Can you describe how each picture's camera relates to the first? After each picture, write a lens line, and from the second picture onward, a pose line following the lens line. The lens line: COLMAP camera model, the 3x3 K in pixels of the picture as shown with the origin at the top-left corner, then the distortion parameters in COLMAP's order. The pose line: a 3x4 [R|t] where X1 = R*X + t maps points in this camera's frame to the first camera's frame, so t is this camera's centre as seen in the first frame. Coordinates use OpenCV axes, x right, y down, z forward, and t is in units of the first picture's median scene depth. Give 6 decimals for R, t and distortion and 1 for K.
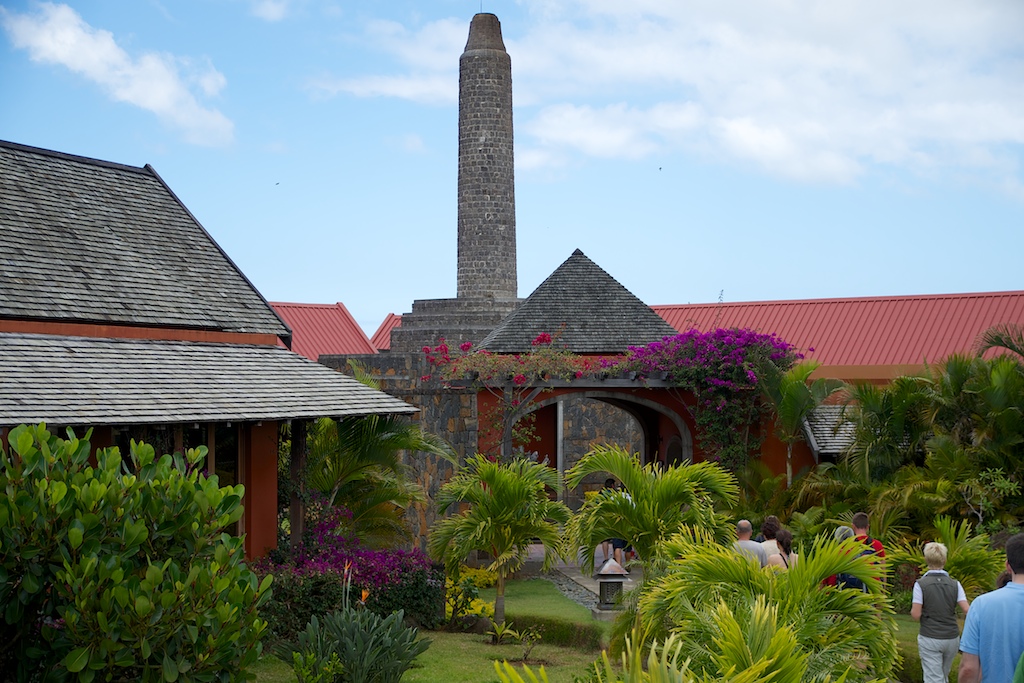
lens RADIAL K [[1680.6, 0, 512.1], [0, 1680.6, 341.1], [0, 0, 1]] dist [0.055322, 0.000000]
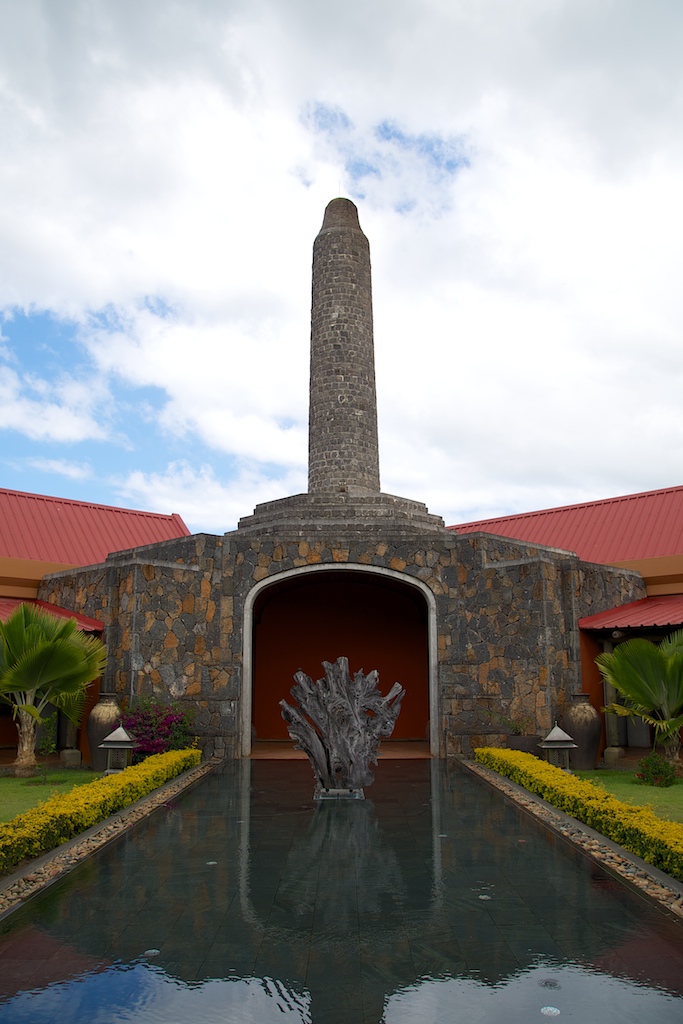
lens RADIAL K [[752.4, 0, 340.3], [0, 752.4, 513.4], [0, 0, 1]] dist [-0.054536, -0.000748]
pose [[0.993581, -0.027020, -0.109845, 0.024260], [0.005829, 0.981992, -0.188833, 0.051267], [0.112969, 0.186981, 0.975846, 0.646958]]
